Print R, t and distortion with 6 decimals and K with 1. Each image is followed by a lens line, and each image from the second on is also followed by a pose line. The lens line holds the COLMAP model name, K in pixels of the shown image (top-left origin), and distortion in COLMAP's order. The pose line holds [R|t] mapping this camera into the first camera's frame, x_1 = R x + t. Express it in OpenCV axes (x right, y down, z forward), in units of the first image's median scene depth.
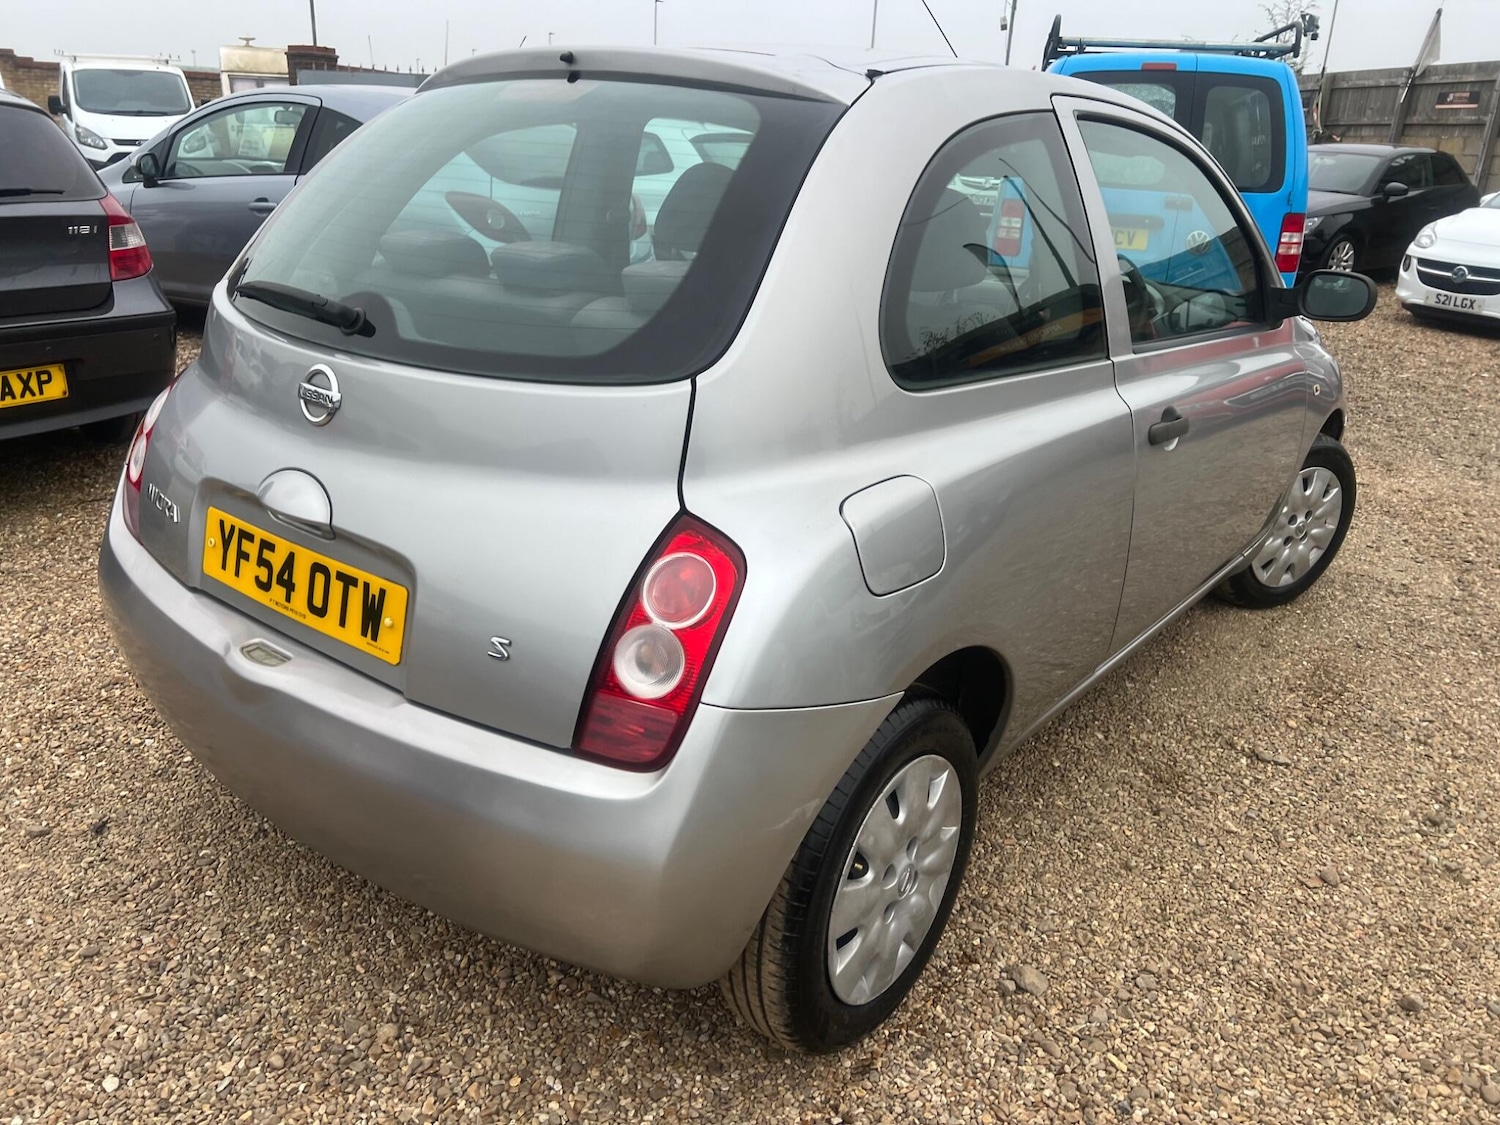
lens RADIAL K [[1076.2, 0, 750.0], [0, 1076.2, 562.5], [0, 0, 1]] dist [0.052193, -0.051358]
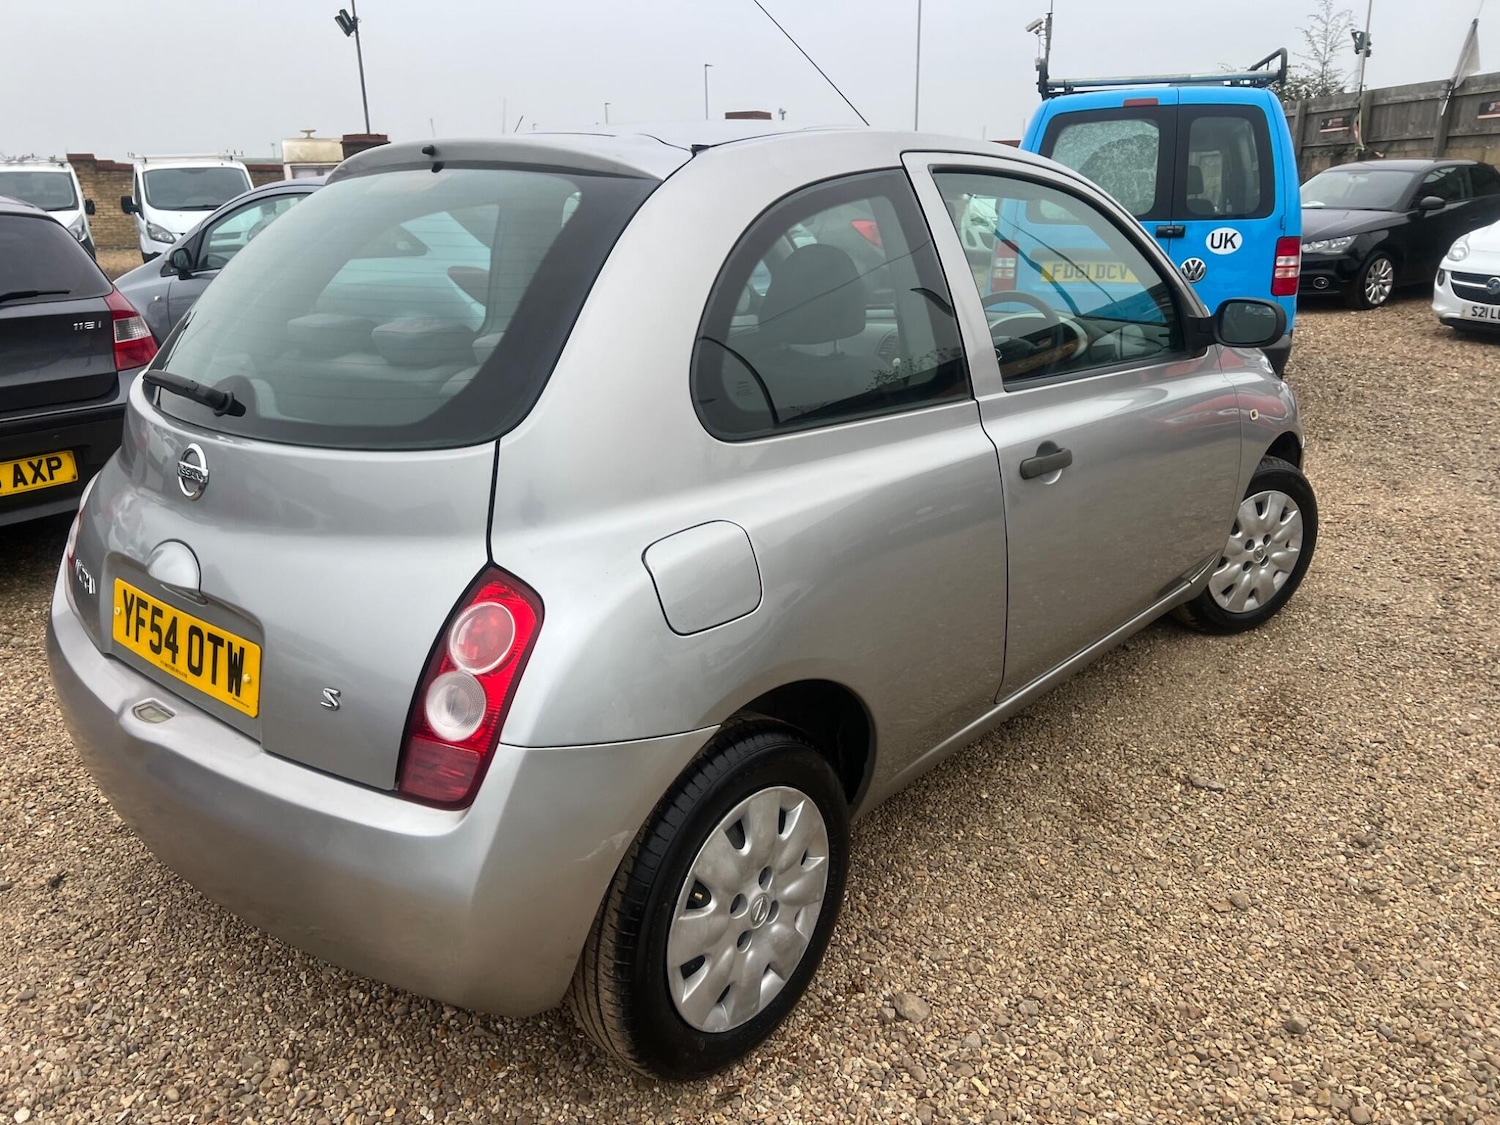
lens RADIAL K [[1072.5, 0, 744.9], [0, 1072.5, 567.6], [0, 0, 1]] dist [0.059493, -0.062673]
pose [[0.997081, -0.042871, -0.063174, 0.176812], [0.040321, 0.998341, -0.041095, 0.007285], [0.064831, 0.038428, 0.997156, -0.037530]]
